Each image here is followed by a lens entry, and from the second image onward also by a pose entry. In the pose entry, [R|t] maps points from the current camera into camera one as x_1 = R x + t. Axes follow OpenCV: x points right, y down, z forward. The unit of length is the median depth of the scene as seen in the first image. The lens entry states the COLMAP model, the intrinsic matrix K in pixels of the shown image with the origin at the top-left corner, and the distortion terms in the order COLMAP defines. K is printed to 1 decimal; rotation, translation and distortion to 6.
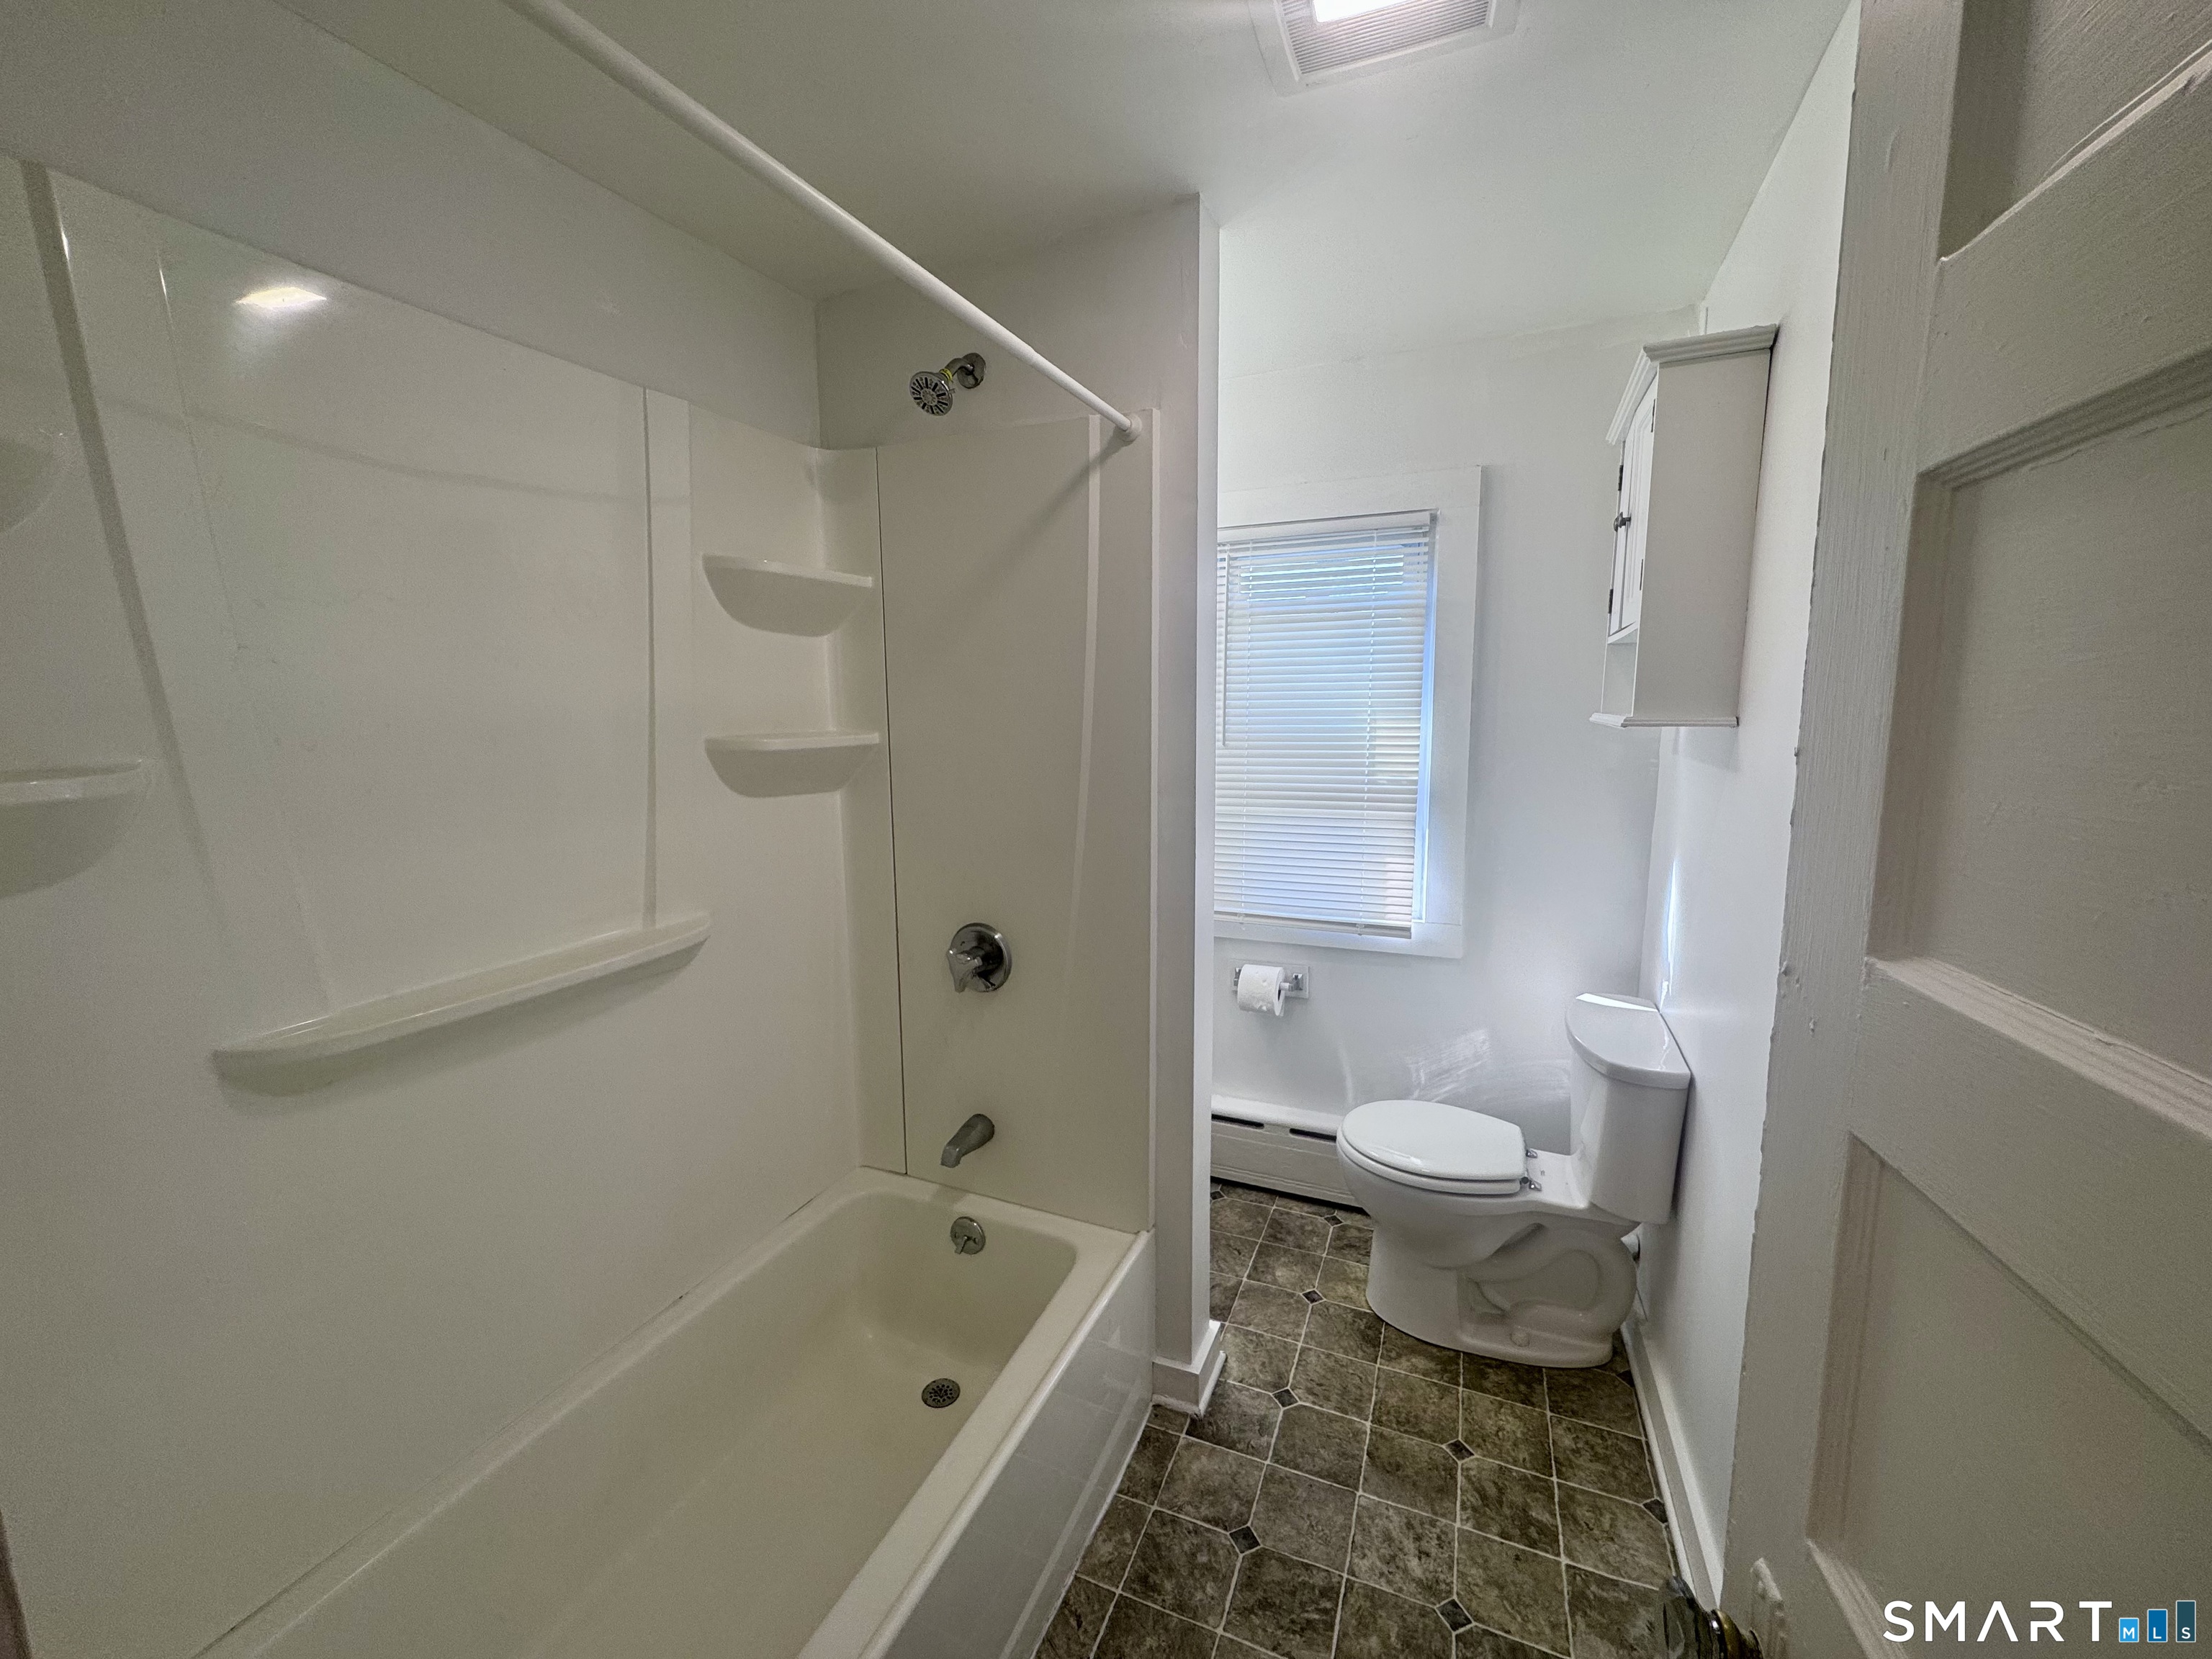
lens RADIAL K [[901.5, 0, 1104.8], [0, 901.5, 830.0], [0, 0, 1]] dist [-0.001145, 0.000139]
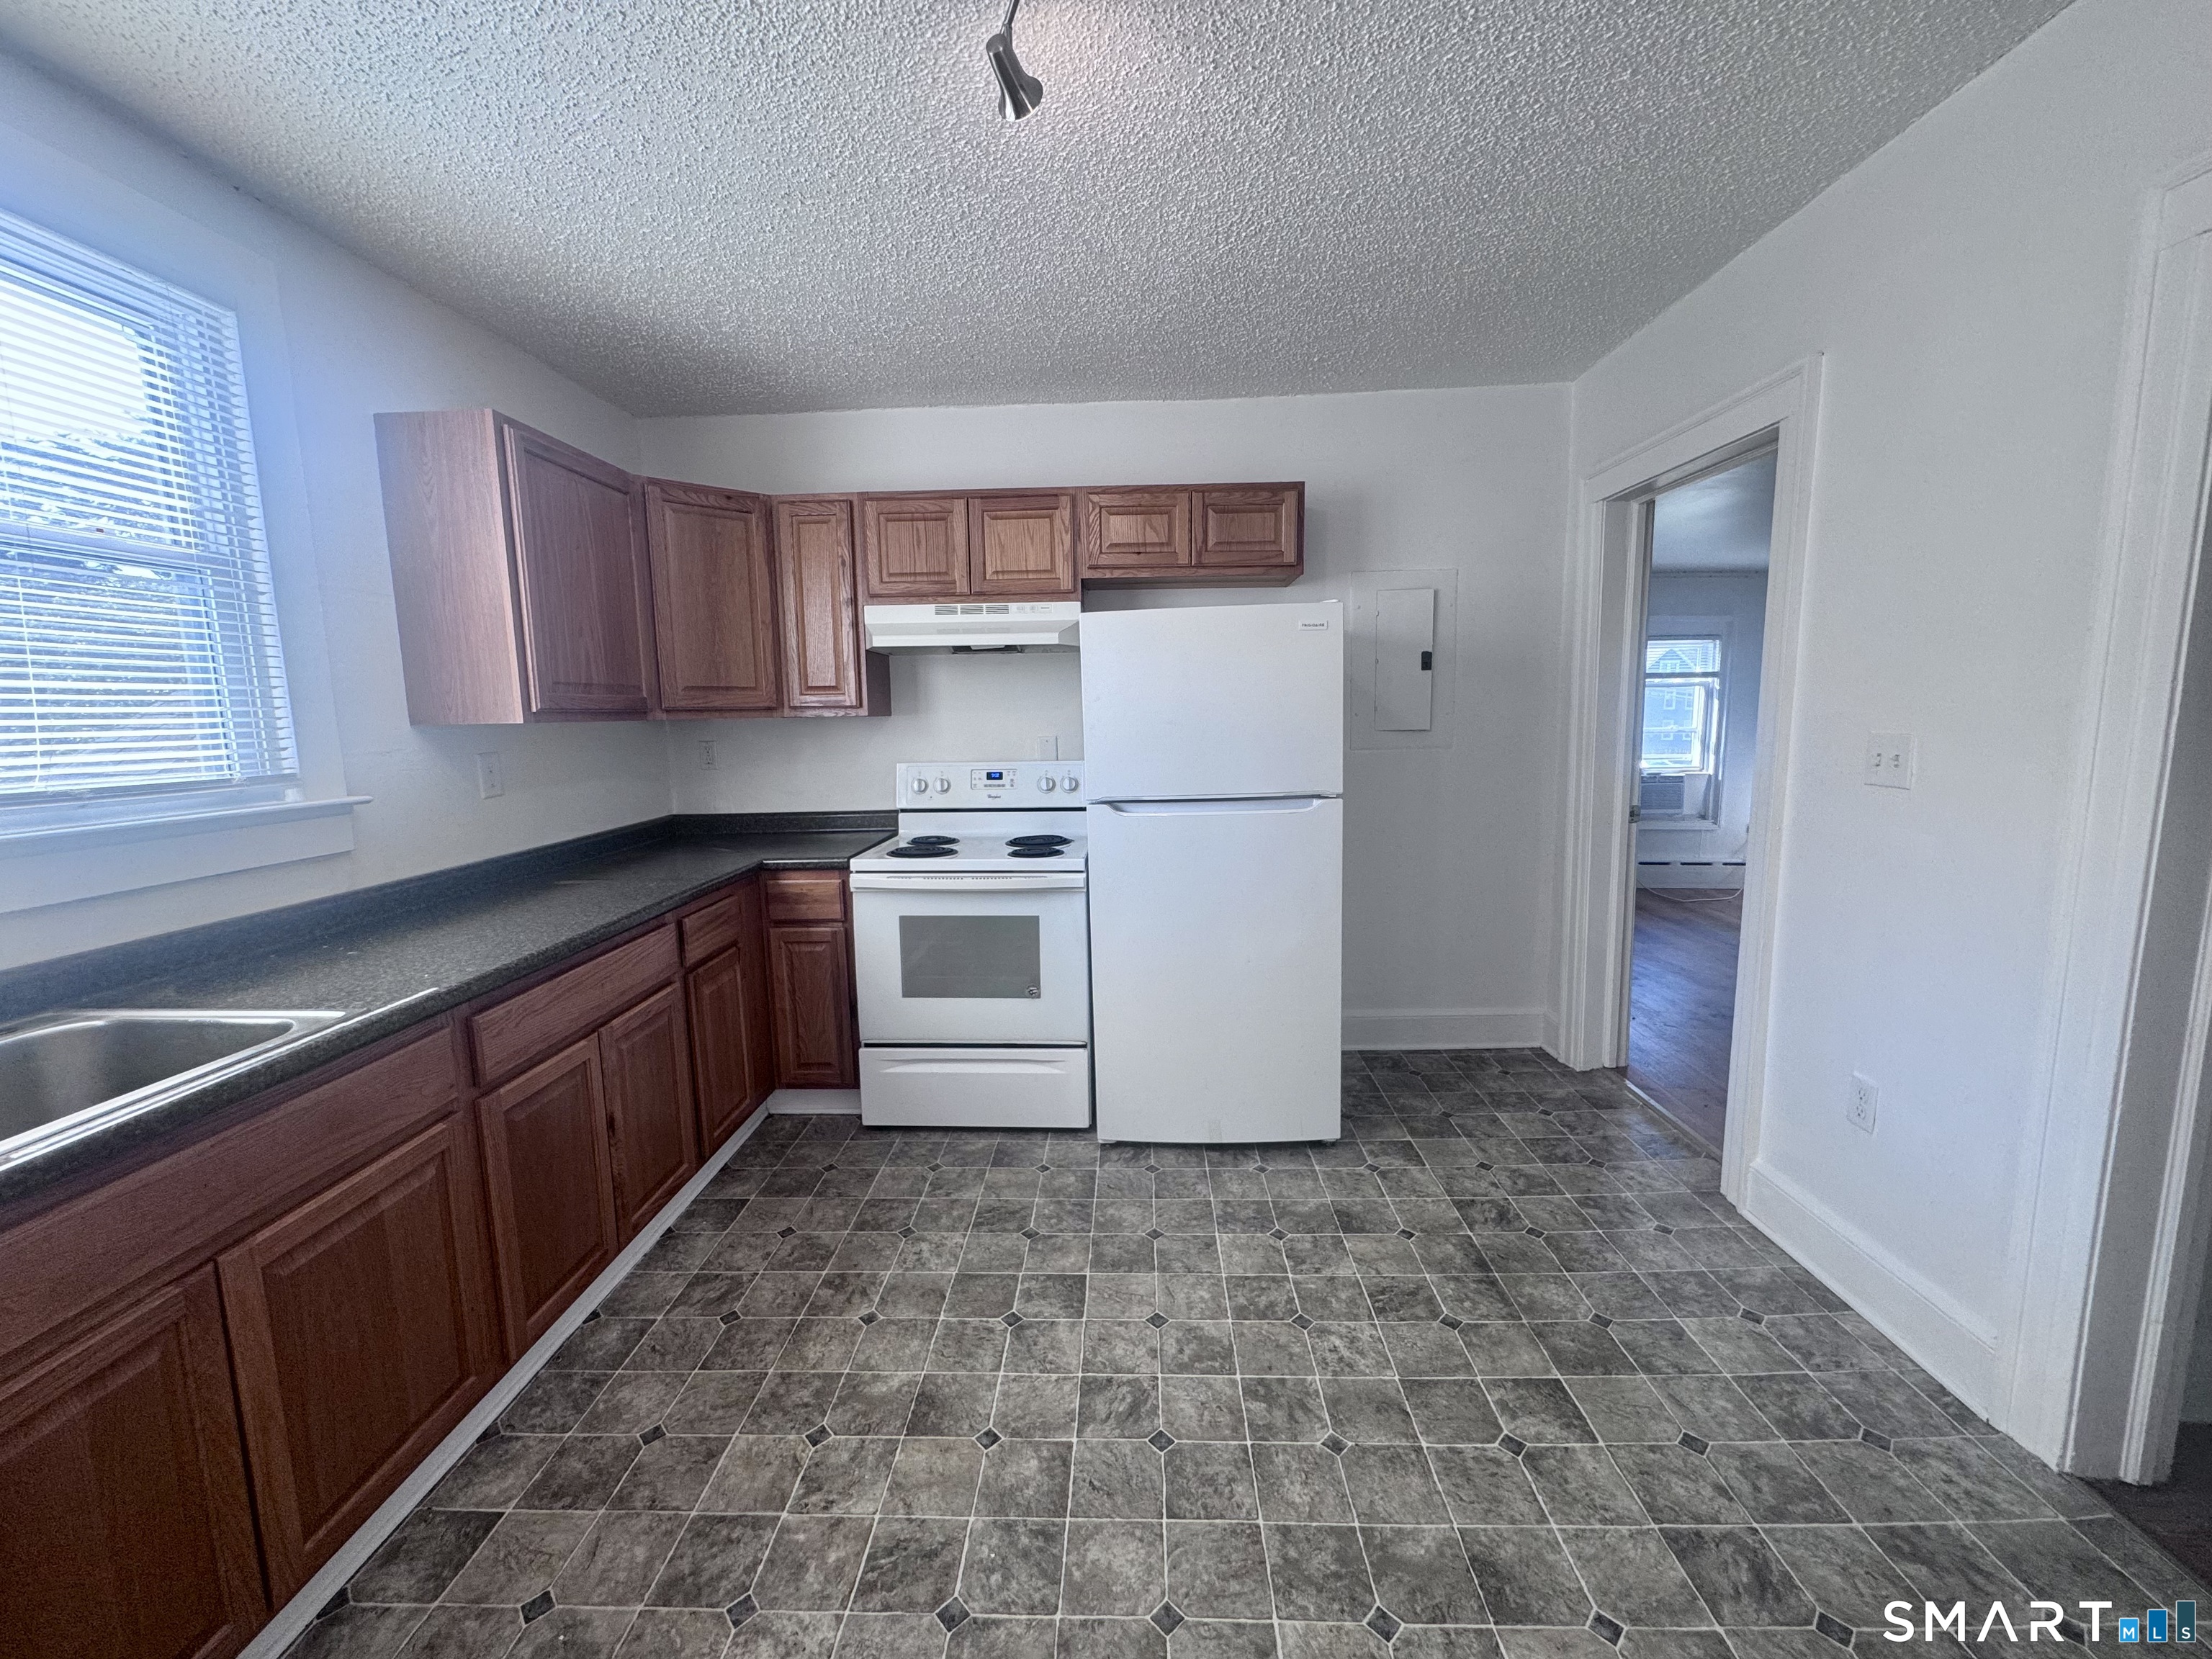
lens RADIAL K [[901.5, 0, 1112.3], [0, 901.5, 833.3], [0, 0, 1]] dist [-0.001145, 0.000139]
pose [[-0.933975, 0.076007, -0.349162, 0.976762], [-0.022095, 0.962964, 0.268722, -0.240085], [0.356655, 0.258695, -0.897705, 1.731181]]
